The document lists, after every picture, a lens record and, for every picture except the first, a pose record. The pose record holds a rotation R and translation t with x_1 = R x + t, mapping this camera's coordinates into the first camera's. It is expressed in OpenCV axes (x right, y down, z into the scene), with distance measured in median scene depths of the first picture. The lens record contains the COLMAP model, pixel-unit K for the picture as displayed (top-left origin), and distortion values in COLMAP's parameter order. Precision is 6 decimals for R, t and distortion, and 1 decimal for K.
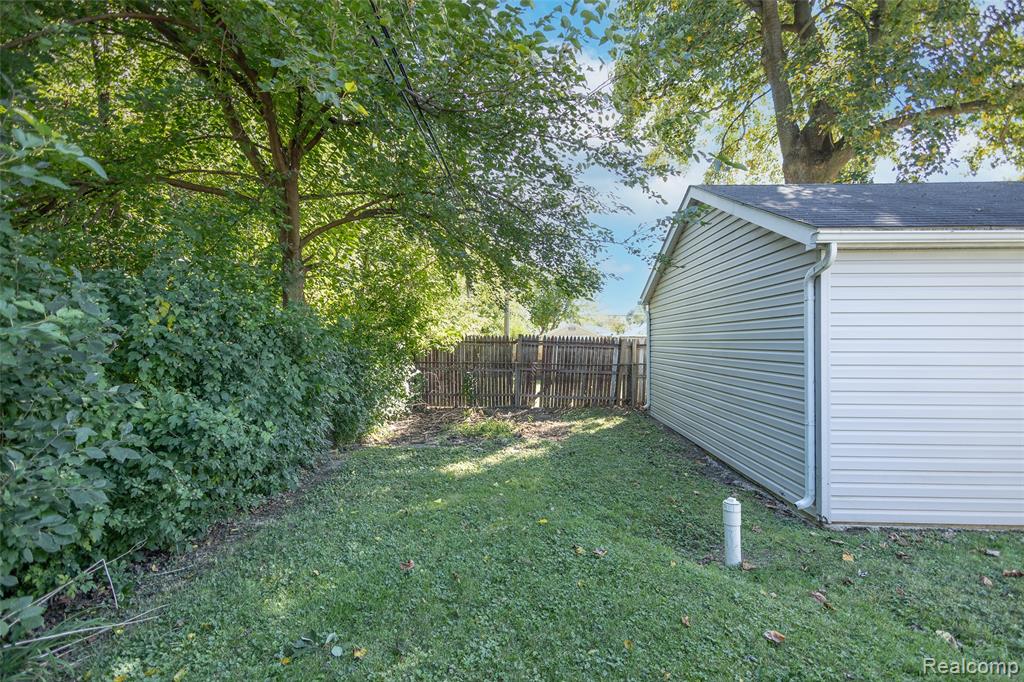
lens RADIAL K [[466.1, 0, 513.6], [0, 466.1, 345.1], [0, 0, 1]] dist [0.006212, -0.000112]
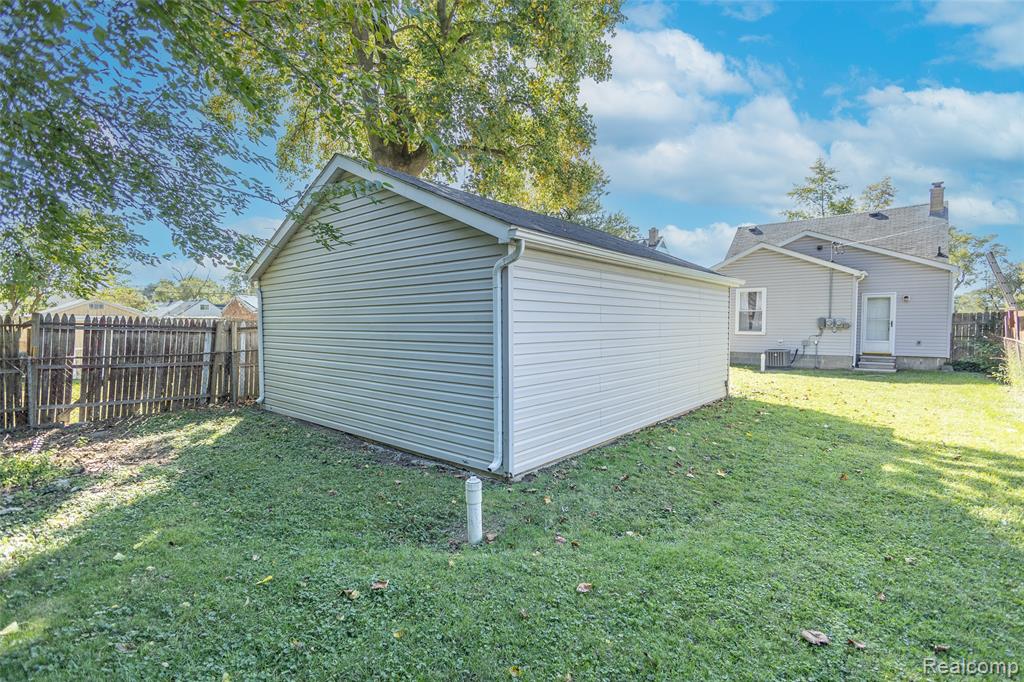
lens RADIAL K [[466.1, 0, 513.6], [0, 466.1, 345.1], [0, 0, 1]] dist [0.006212, -0.000112]
pose [[0.623038, -0.036766, 0.781327, -0.203129], [0.007306, 0.999125, 0.041189, -0.002666], [-0.782157, -0.019954, 0.622761, 0.228539]]
